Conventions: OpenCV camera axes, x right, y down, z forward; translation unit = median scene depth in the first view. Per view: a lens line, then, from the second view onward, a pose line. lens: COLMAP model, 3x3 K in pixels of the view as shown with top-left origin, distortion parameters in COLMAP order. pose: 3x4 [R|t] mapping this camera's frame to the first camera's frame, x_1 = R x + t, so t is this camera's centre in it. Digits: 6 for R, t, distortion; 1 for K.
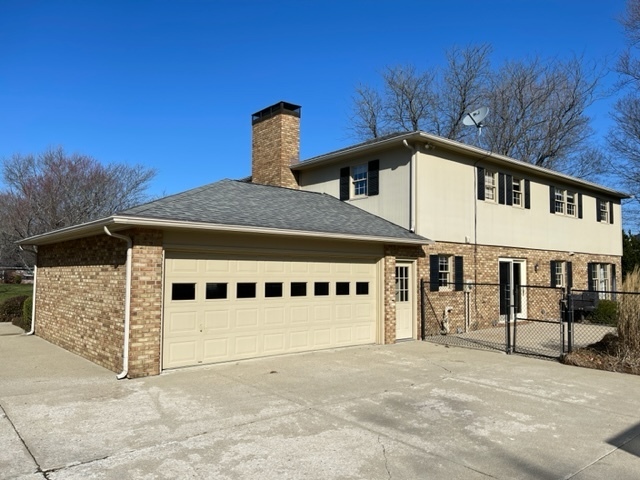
lens RADIAL K [[484.9, 0, 315.1], [0, 484.9, 242.2], [0, 0, 1]] dist [0.053406, -0.059638]
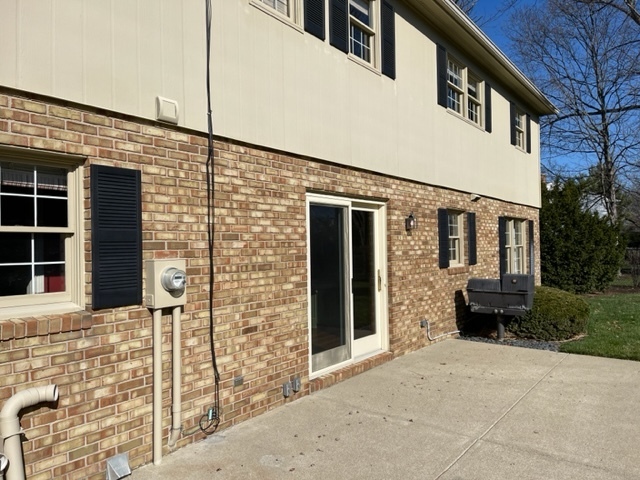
lens RADIAL K [[484.9, 0, 315.1], [0, 484.9, 242.2], [0, 0, 1]] dist [0.053406, -0.059638]
pose [[0.975283, -0.025318, 0.219506, 0.282334], [0.014041, 0.998507, 0.052783, 0.045828], [-0.220514, -0.048396, 0.974182, 0.612042]]
